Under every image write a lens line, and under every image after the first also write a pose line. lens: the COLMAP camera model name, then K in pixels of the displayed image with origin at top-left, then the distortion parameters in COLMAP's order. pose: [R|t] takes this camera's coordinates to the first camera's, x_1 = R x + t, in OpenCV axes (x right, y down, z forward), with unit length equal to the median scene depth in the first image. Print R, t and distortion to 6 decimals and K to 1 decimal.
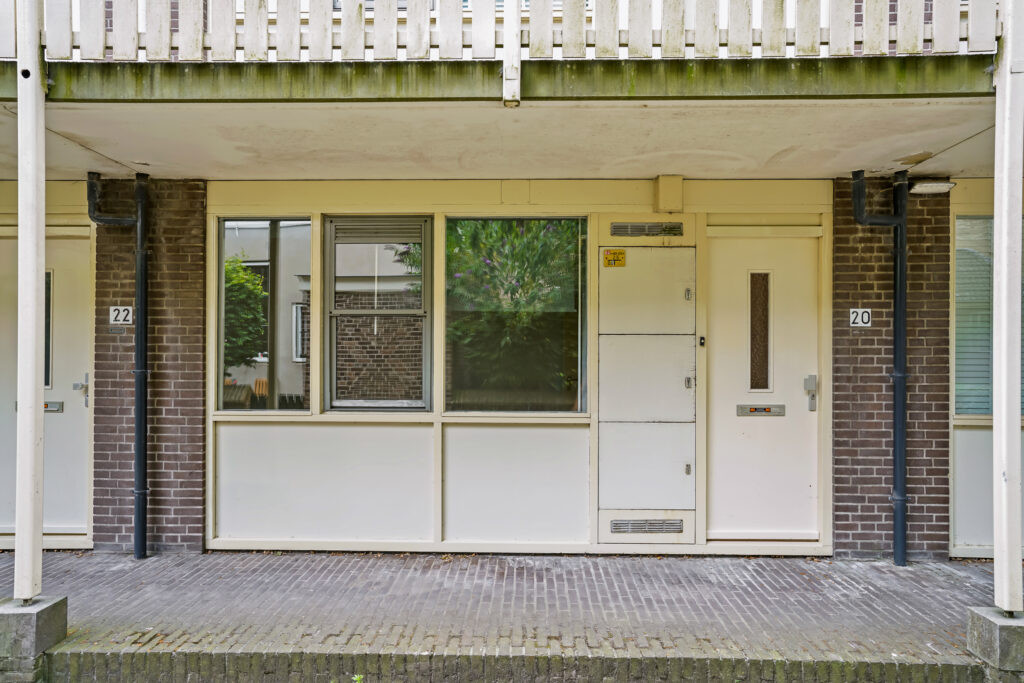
lens RADIAL K [[660.5, 0, 511.6], [0, 660.5, 355.5], [0, 0, 1]] dist [-0.028753, 0.060214]
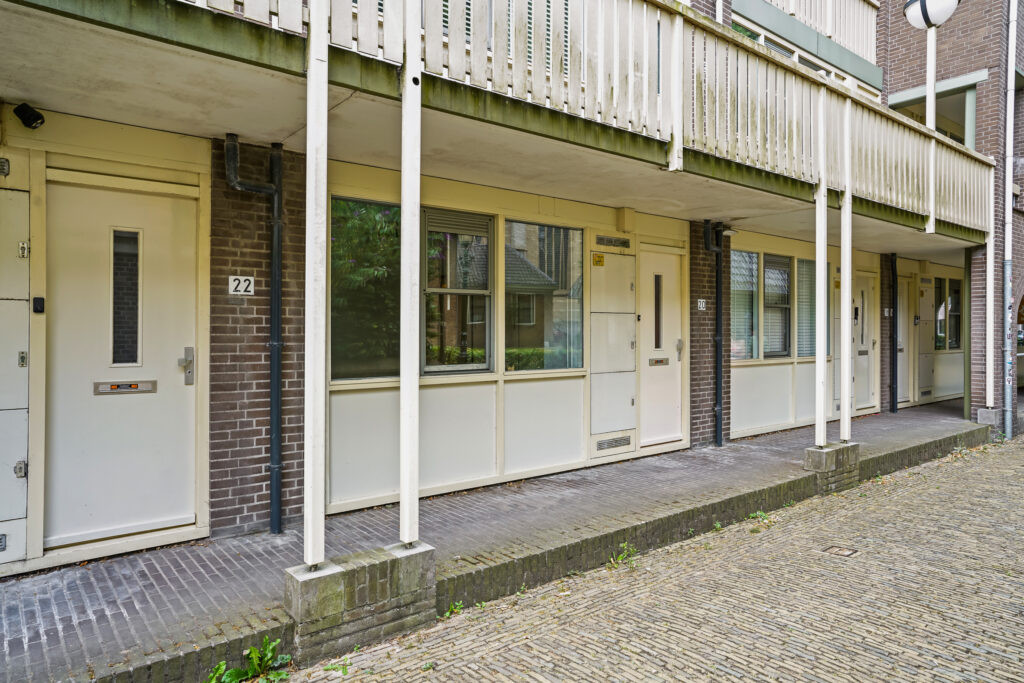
lens RADIAL K [[662.1, 0, 514.9], [0, 662.1, 328.7], [0, 0, 1]] dist [-0.008126, -0.000293]
pose [[0.759602, -0.002453, 0.650384, -0.919635], [-0.001040, 0.999987, 0.004987, -0.004121], [-0.650388, -0.004465, 0.759589, 0.018030]]
